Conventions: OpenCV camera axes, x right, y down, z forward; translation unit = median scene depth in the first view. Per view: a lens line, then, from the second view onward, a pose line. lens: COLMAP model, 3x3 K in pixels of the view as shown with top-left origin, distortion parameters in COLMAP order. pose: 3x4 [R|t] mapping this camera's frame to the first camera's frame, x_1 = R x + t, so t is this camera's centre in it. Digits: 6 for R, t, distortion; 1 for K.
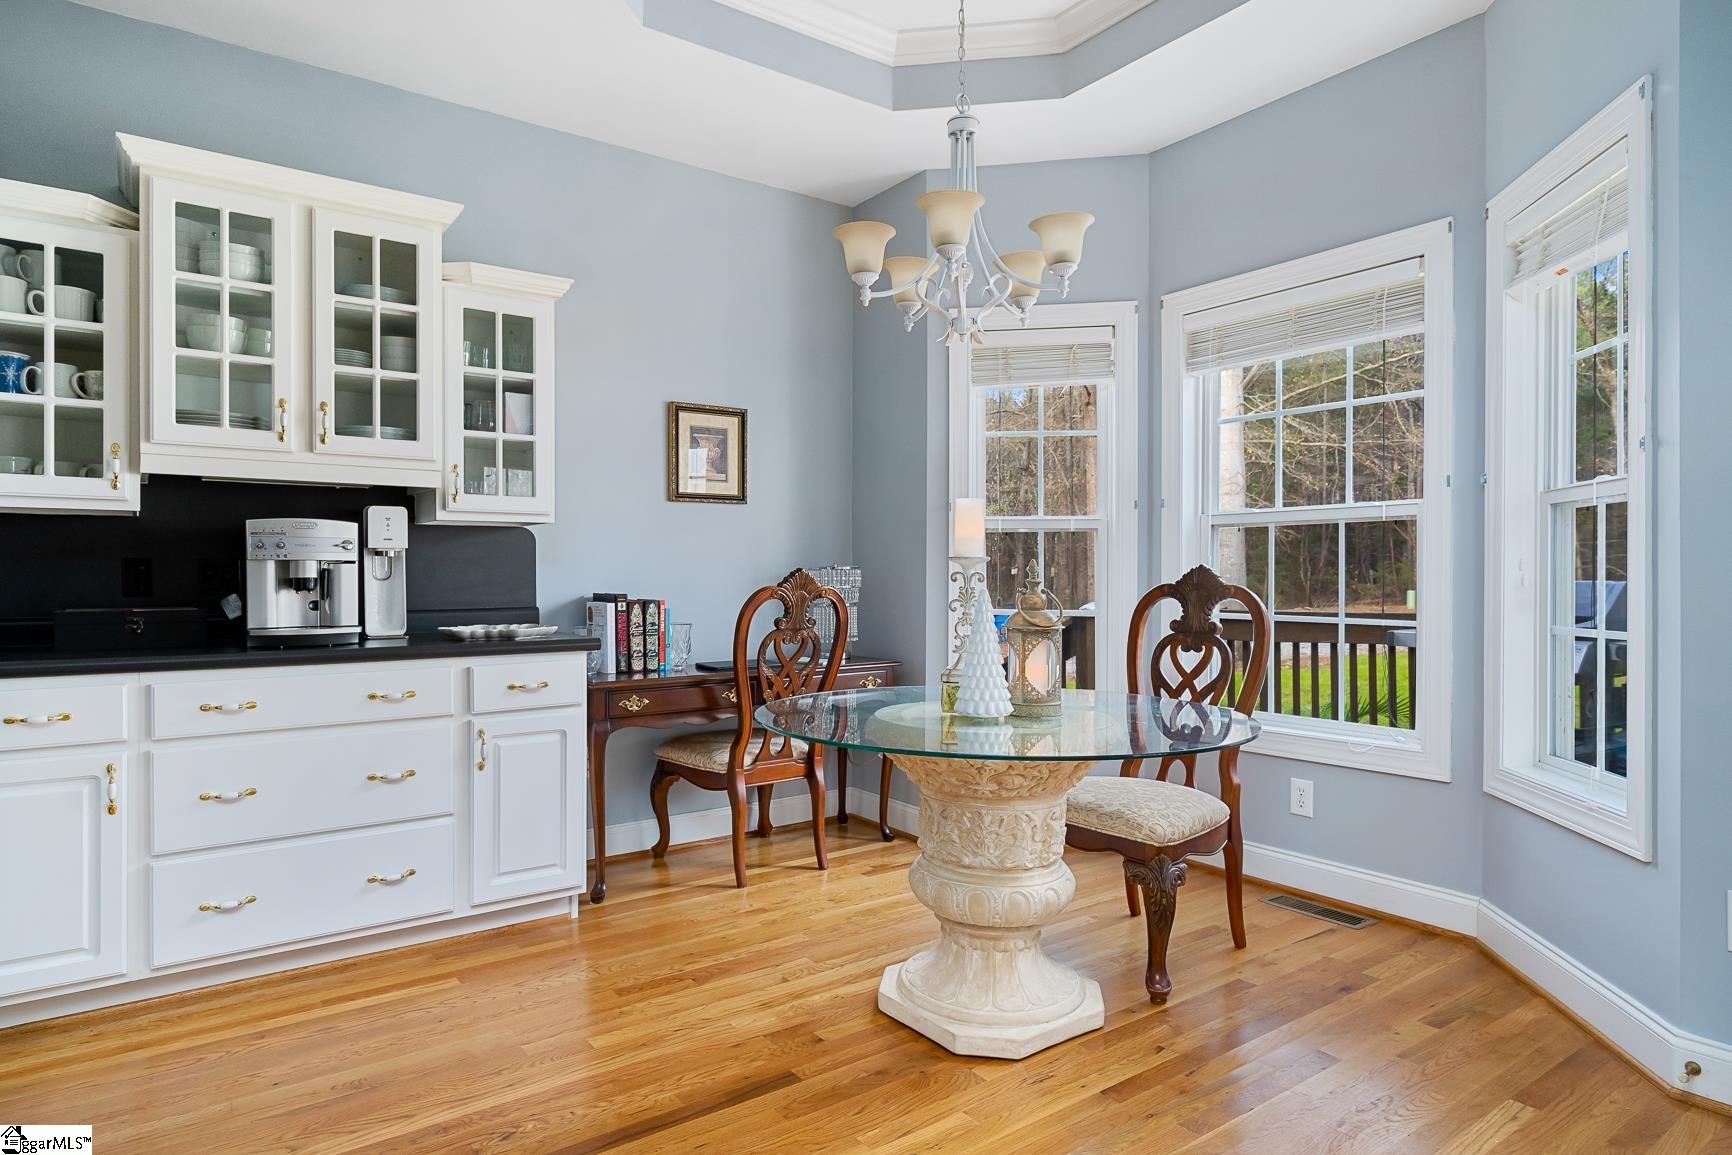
lens RADIAL K [[998.3, 0, 857.8], [0, 998.3, 573.2], [0, 0, 1]] dist [-0.001368, -0.001054]
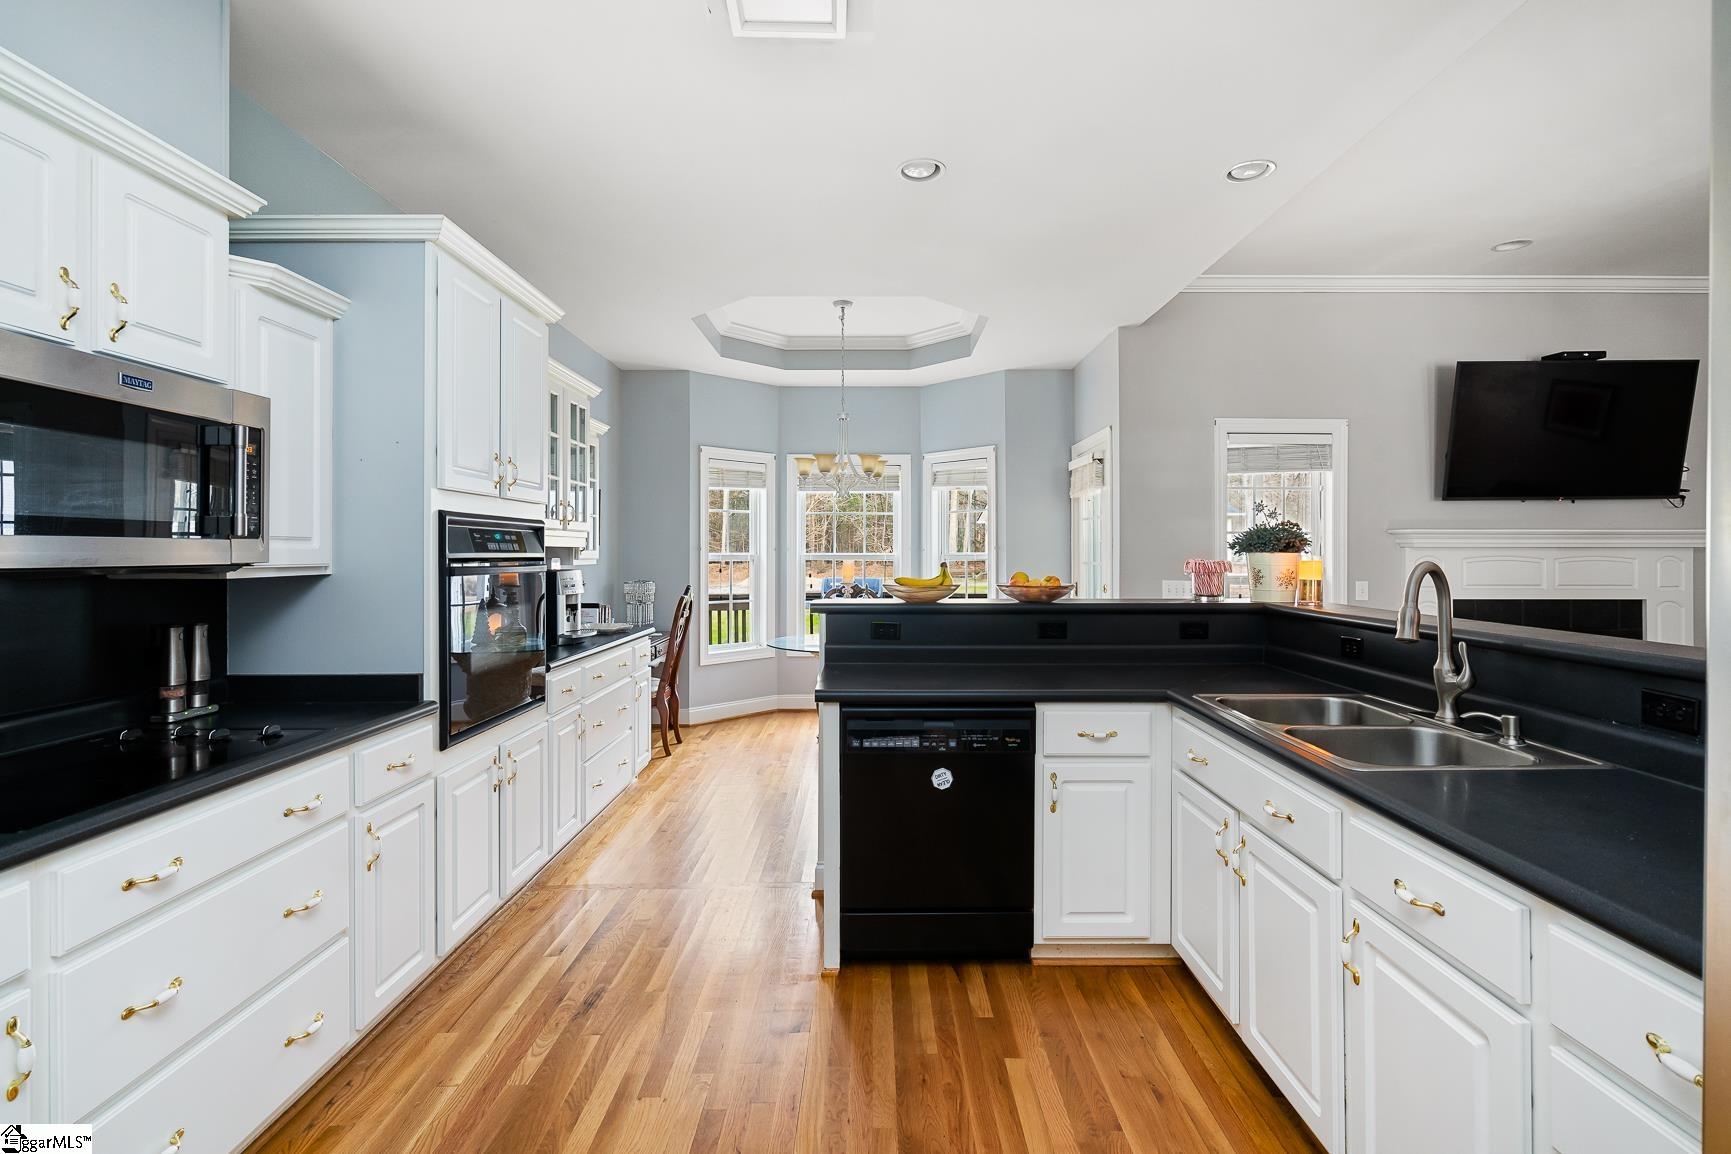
lens RADIAL K [[798.1, 0, 898.7], [0, 798.1, 545.7], [0, 0, 1]] dist [-0.000761, 0.001990]
pose [[0.570638, 0.009288, 0.821149, -1.311722], [-0.001564, 0.999947, -0.010224, -0.079014], [-0.821200, 0.004550, 0.570622, -0.252552]]
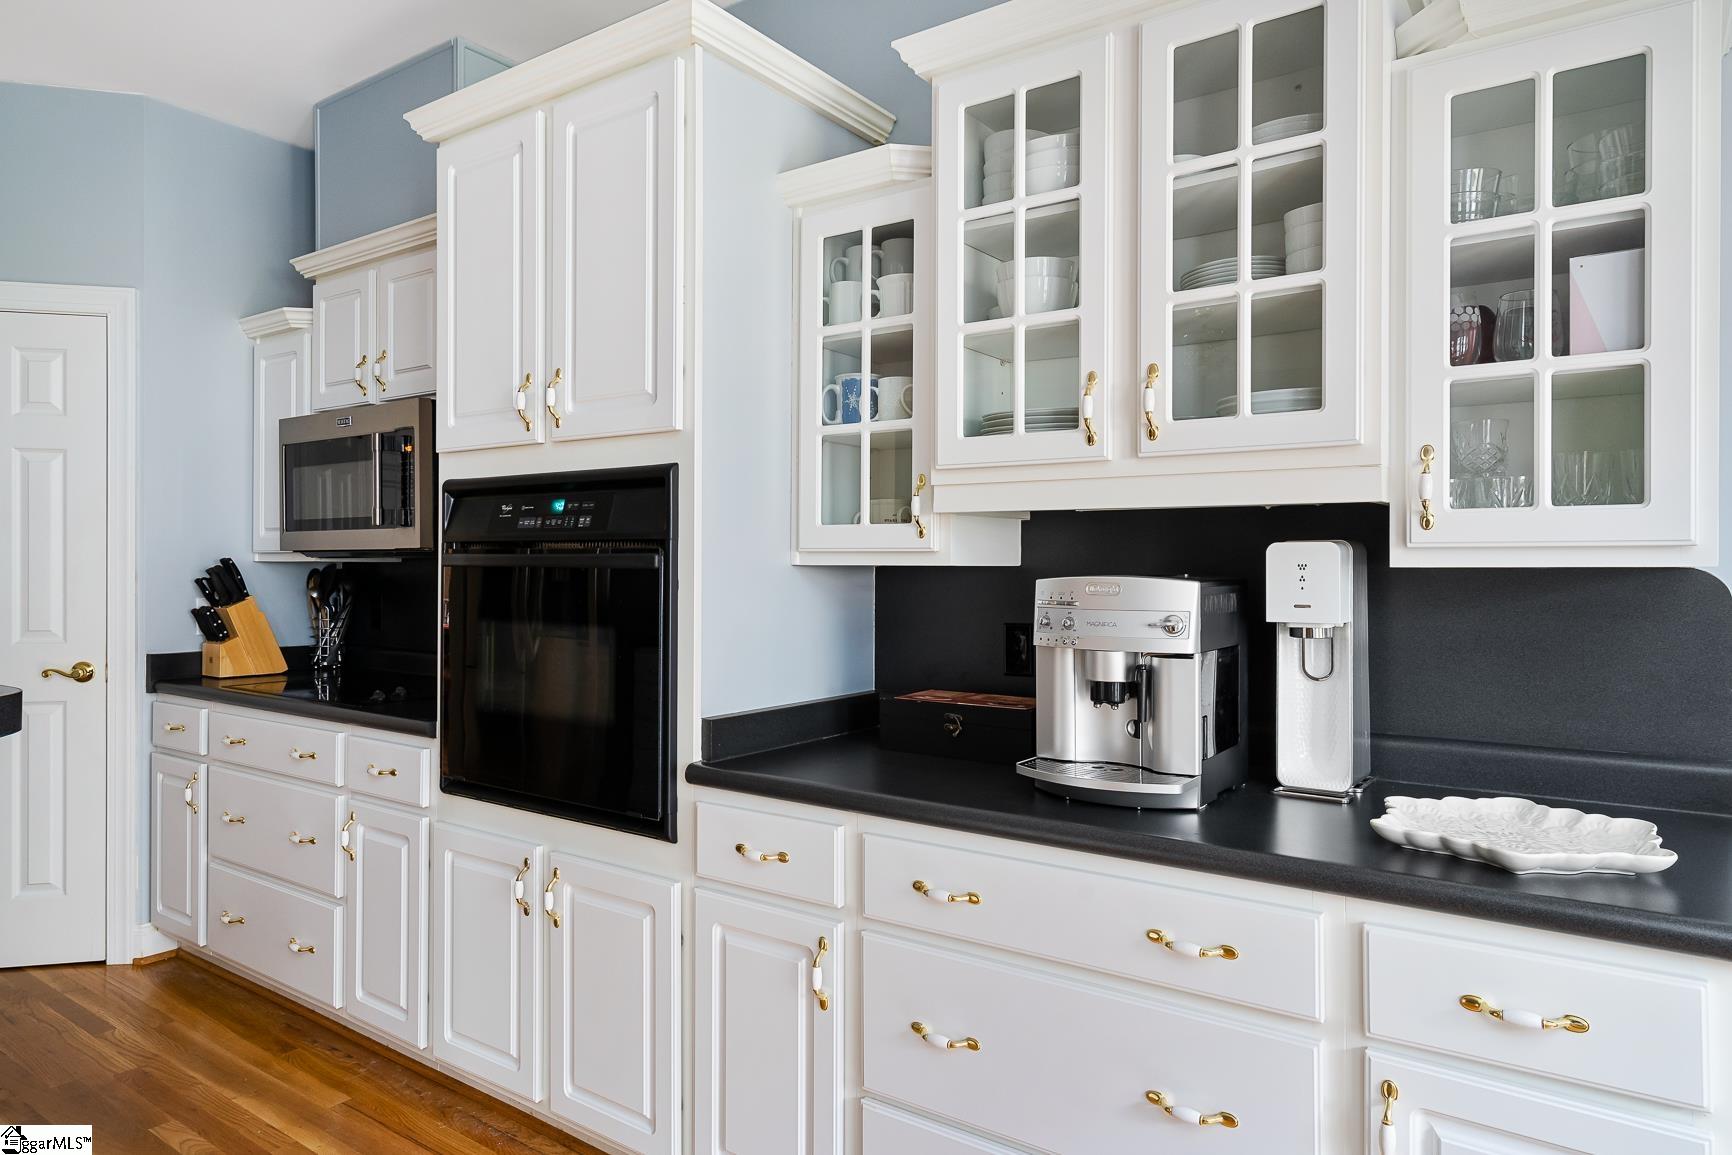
lens RADIAL K [[1060.9, 0, 863.4], [0, 1060.9, 551.9], [0, 0, 1]] dist [0.005407, -0.002442]
pose [[0.308598, -0.002277, -0.951190, -0.020646], [0.002506, 0.999996, -0.001581, -0.064681], [0.951189, -0.001896, 0.308602, 0.645370]]
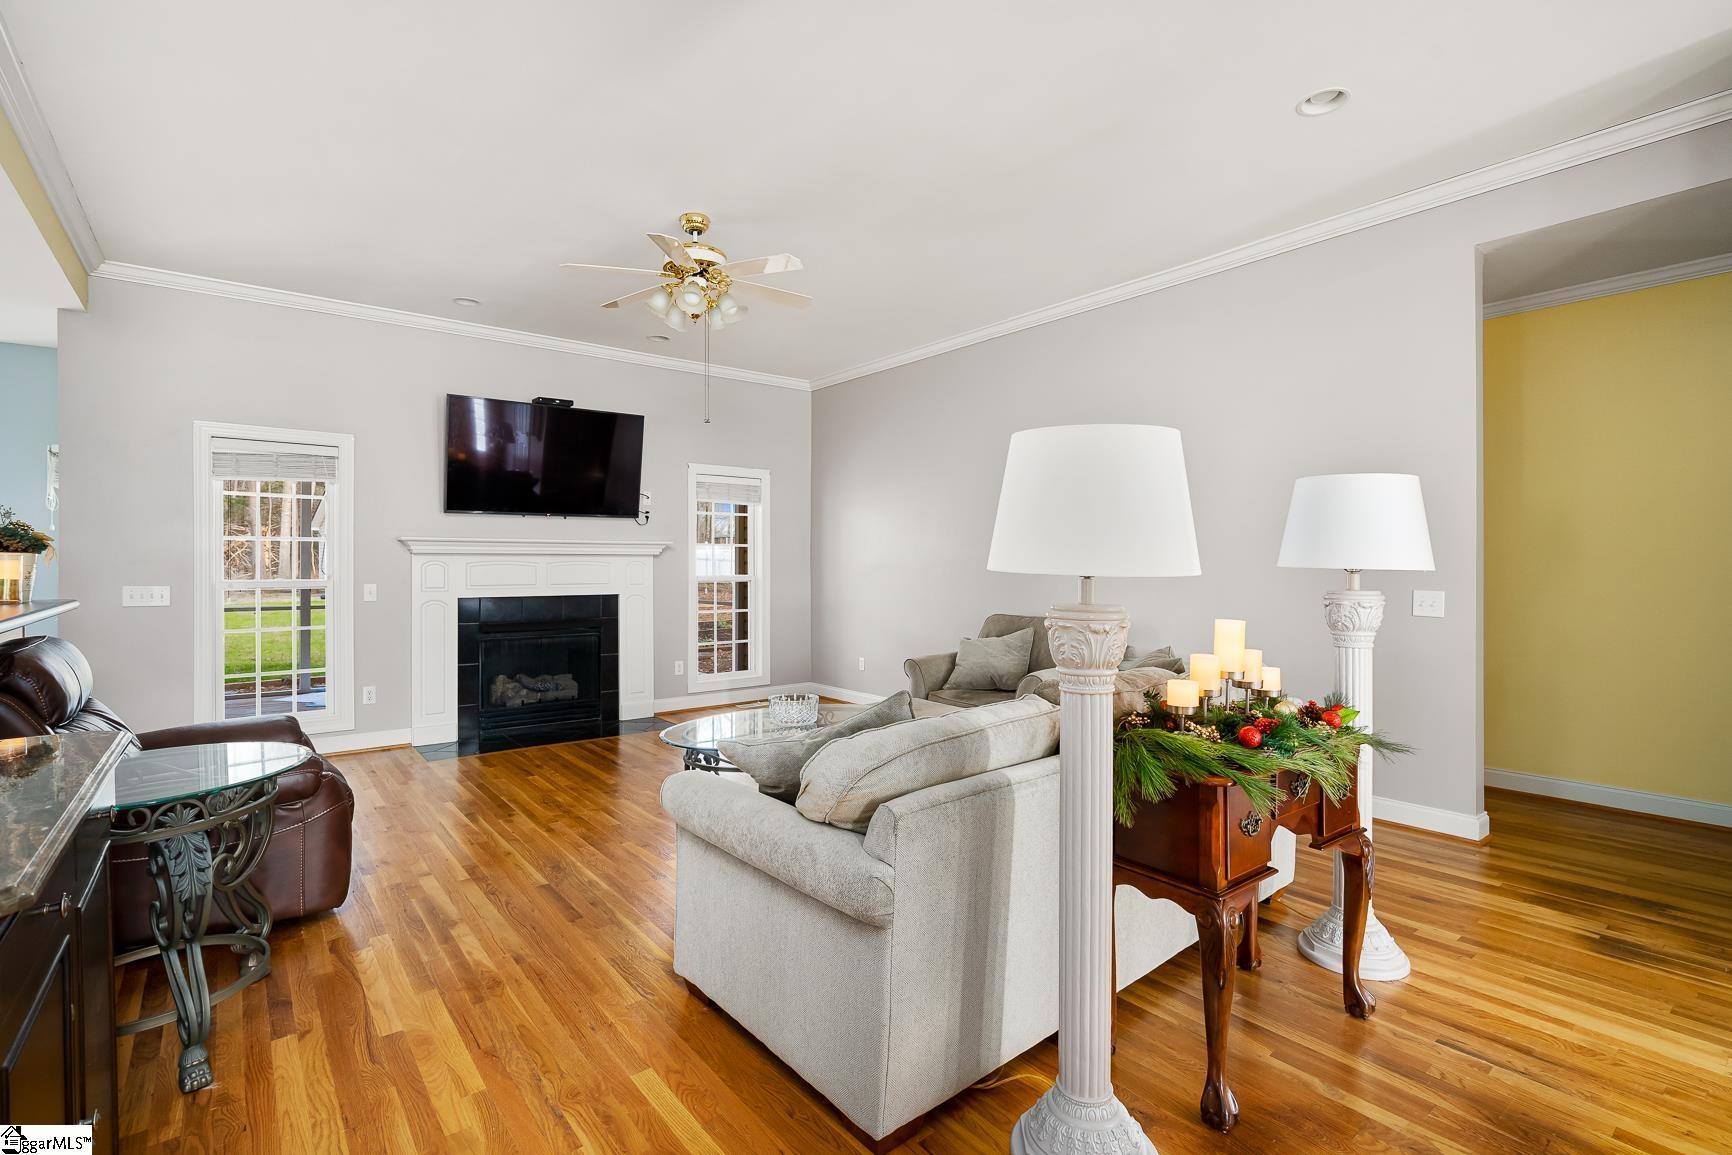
lens RADIAL K [[798.6, 0, 858.0], [0, 798.6, 570.7], [0, 0, 1]] dist [-0.000761, 0.001990]
pose [[-0.045634, -0.007800, 0.998928, -1.271488], [-0.000542, 0.999970, 0.007784, -0.068074], [-0.998958, -0.000186, -0.045636, -1.155372]]
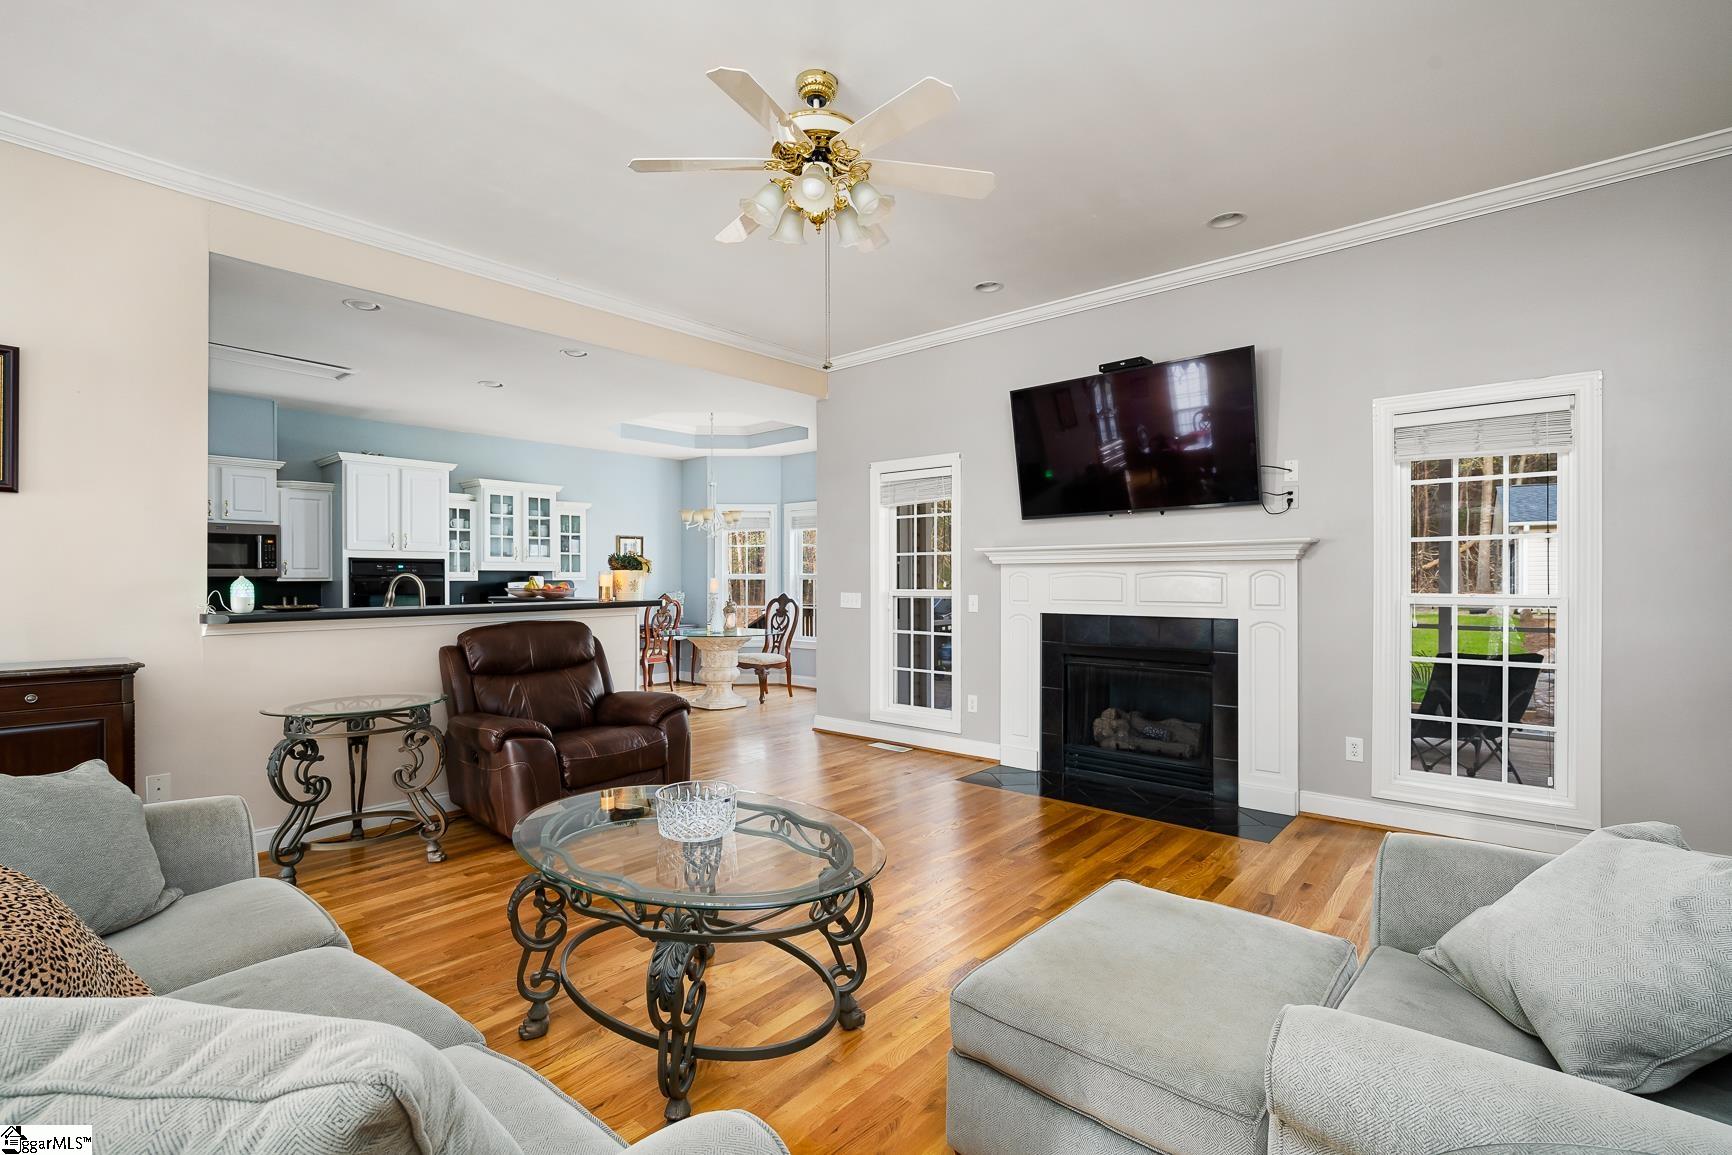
lens RADIAL K [[798.6, 0, 864.2], [0, 798.6, 581.1], [0, 0, 1]] dist [-0.000761, 0.001990]
pose [[0.972300, -0.001395, 0.233731, -0.044610], [0.000728, 0.999995, 0.002940, -0.061456], [-0.233734, -0.002689, 0.972297, -1.900436]]
